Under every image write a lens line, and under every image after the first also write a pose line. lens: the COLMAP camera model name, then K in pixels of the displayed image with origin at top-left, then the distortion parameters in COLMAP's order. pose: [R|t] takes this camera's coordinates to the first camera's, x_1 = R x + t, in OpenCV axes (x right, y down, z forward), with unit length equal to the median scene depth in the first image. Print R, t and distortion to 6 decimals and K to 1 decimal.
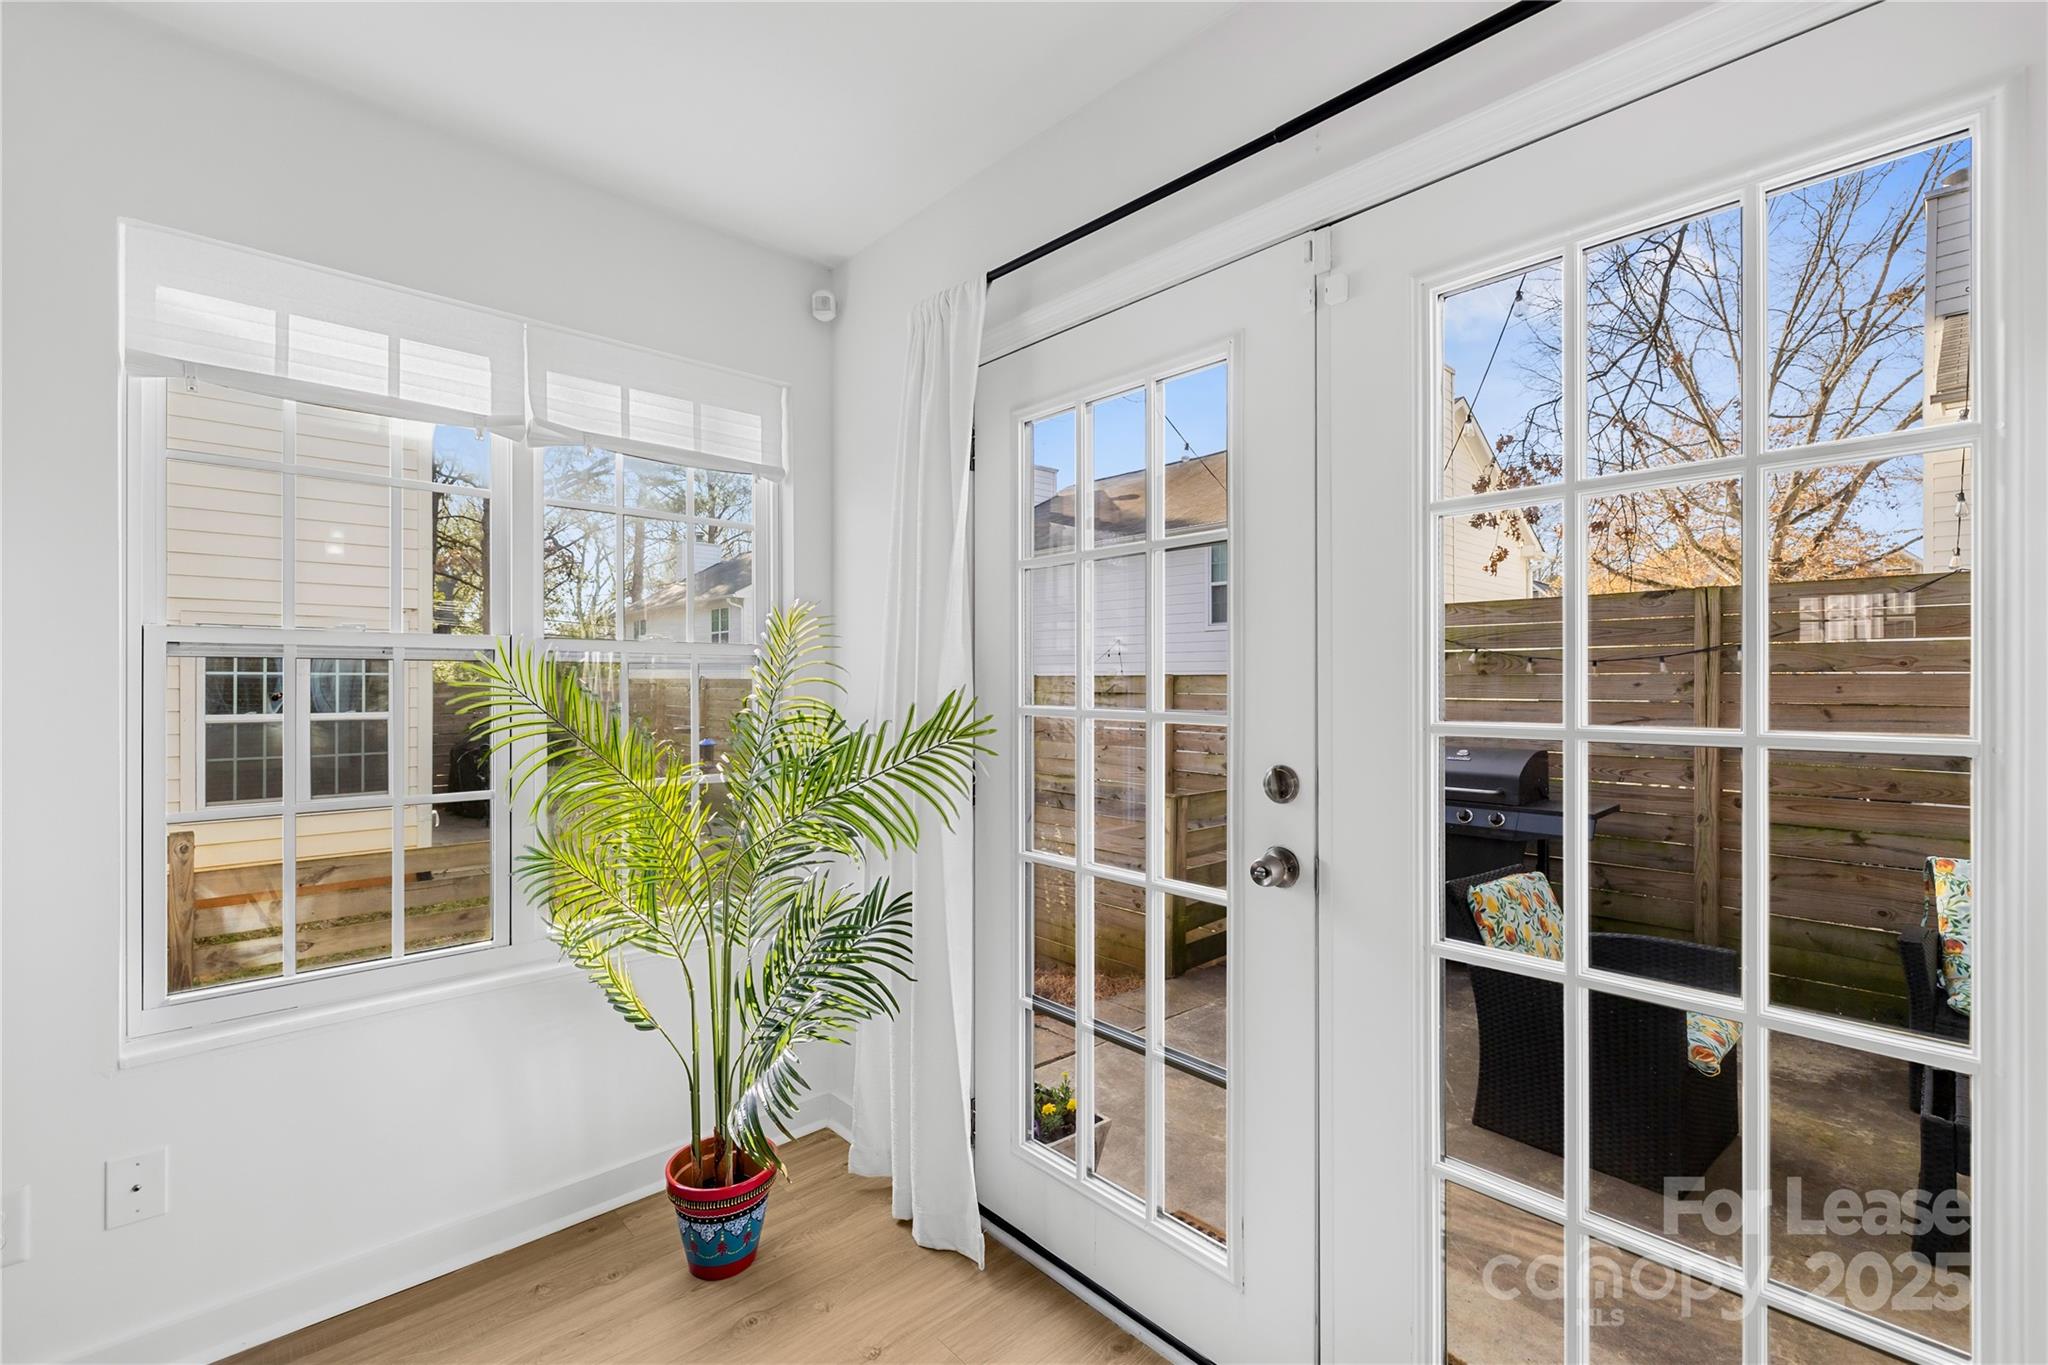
lens RADIAL K [[877.0, 0, 1023.2], [0, 877.0, 677.7], [0, 0, 1]] dist [0.003174, -0.002147]
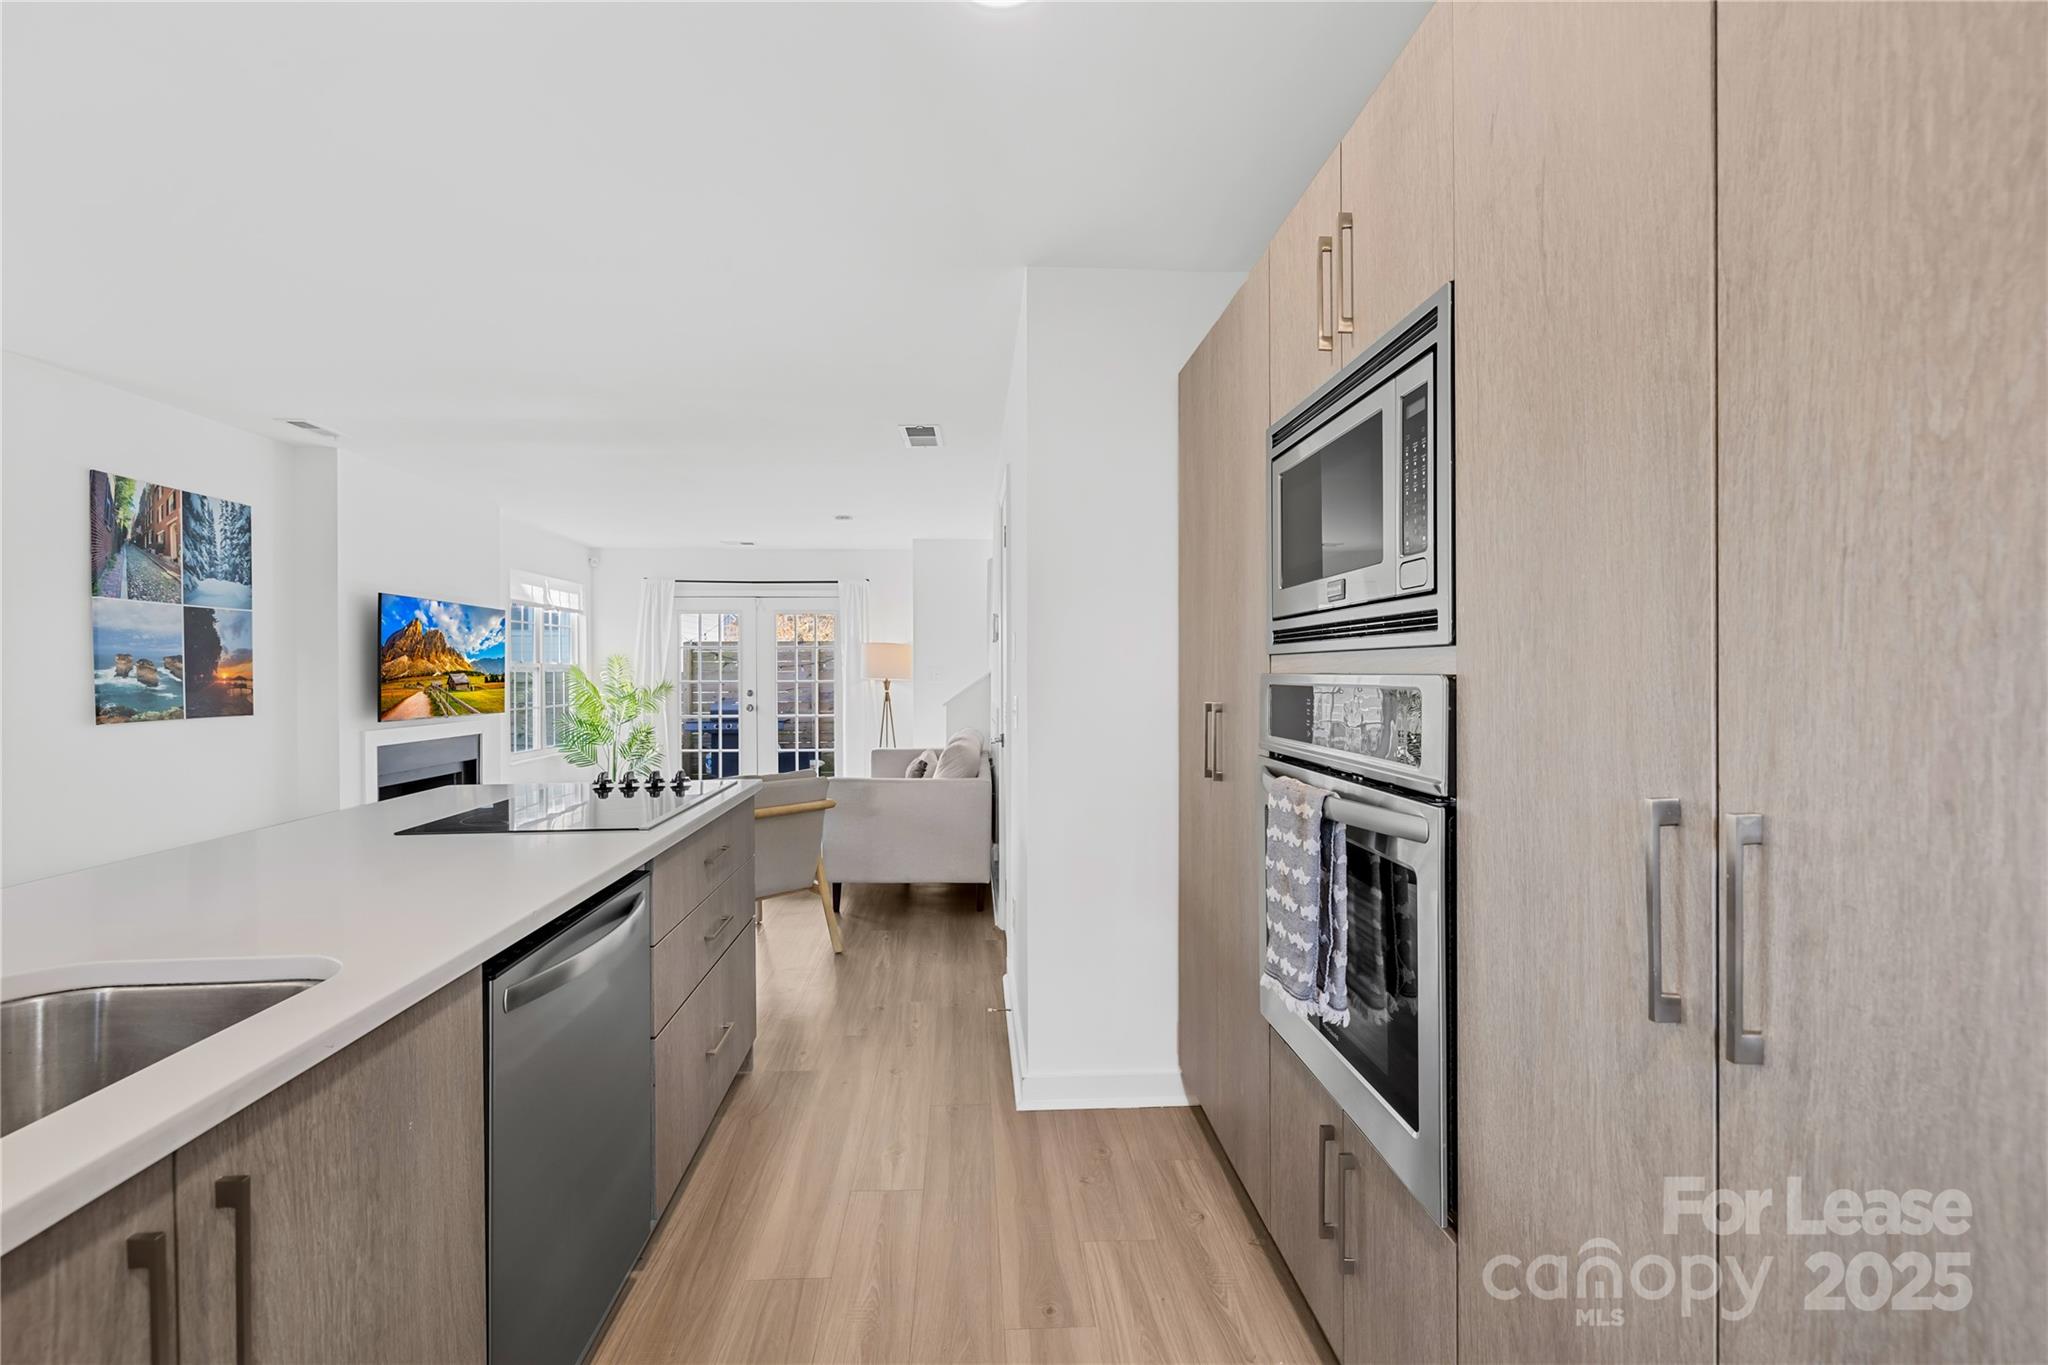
lens RADIAL K [[877.0, 0, 1016.8], [0, 877.0, 671.5], [0, 0, 1]] dist [0.003174, -0.002147]
pose [[0.630094, -0.004514, 0.776506, -2.387809], [0.002196, 0.999989, 0.004032, -0.029818], [-0.776516, -0.000835, 0.630097, -3.098116]]
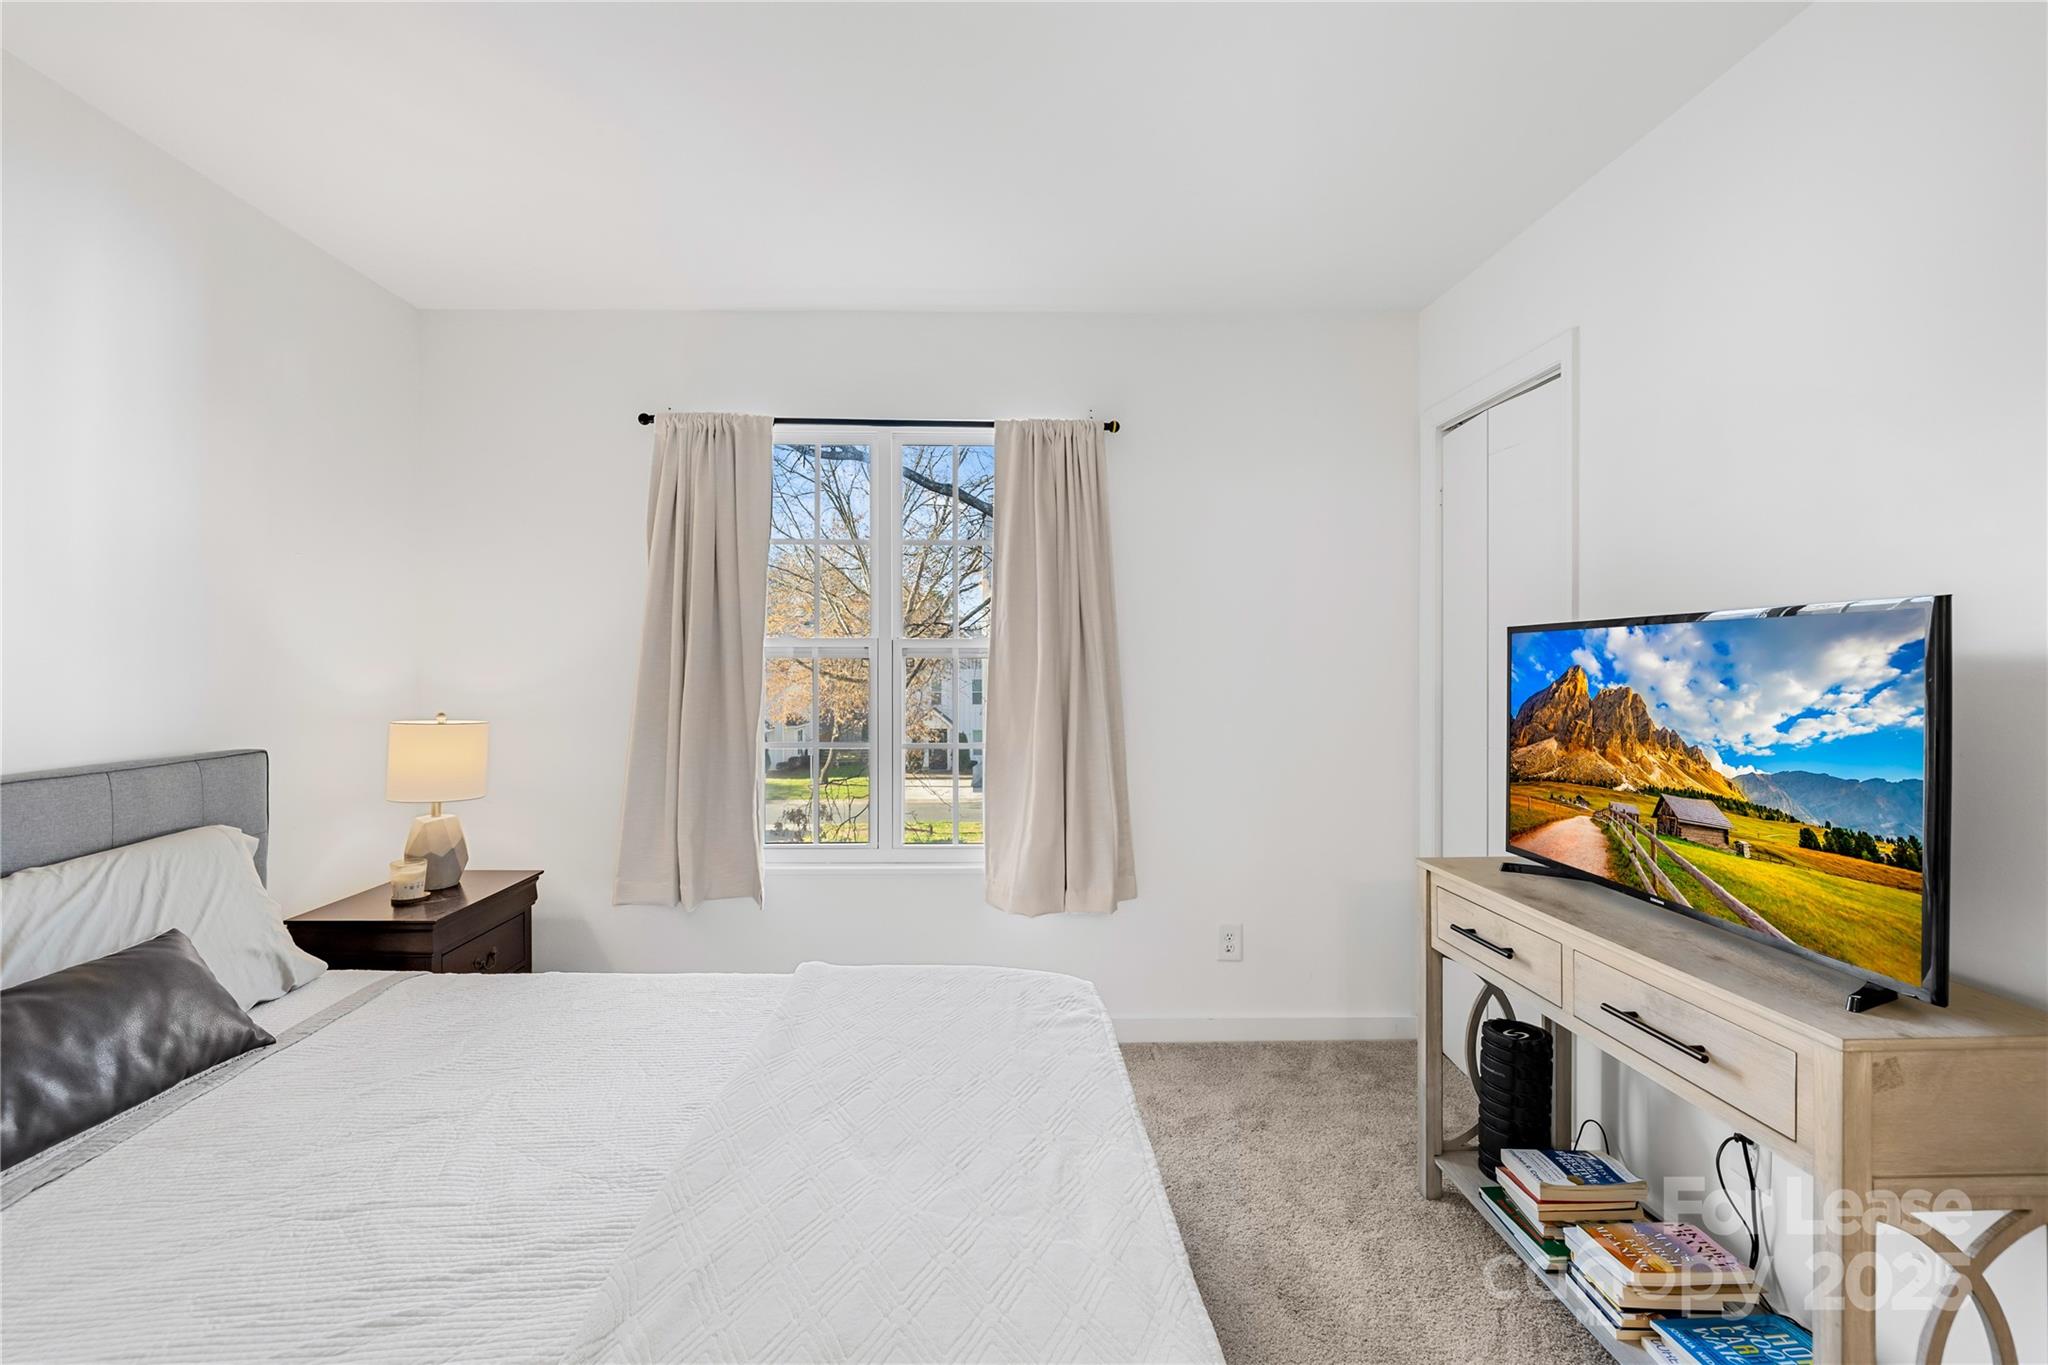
lens RADIAL K [[877.0, 0, 1014.8], [0, 877.0, 670.8], [0, 0, 1]] dist [0.003174, -0.002147]
pose [[-0.616837, -0.011149, -0.787012, 0.201870], [-0.011463, 0.999921, -0.005181, -0.167088], [0.787007, 0.005826, -0.616916, 0.273783]]
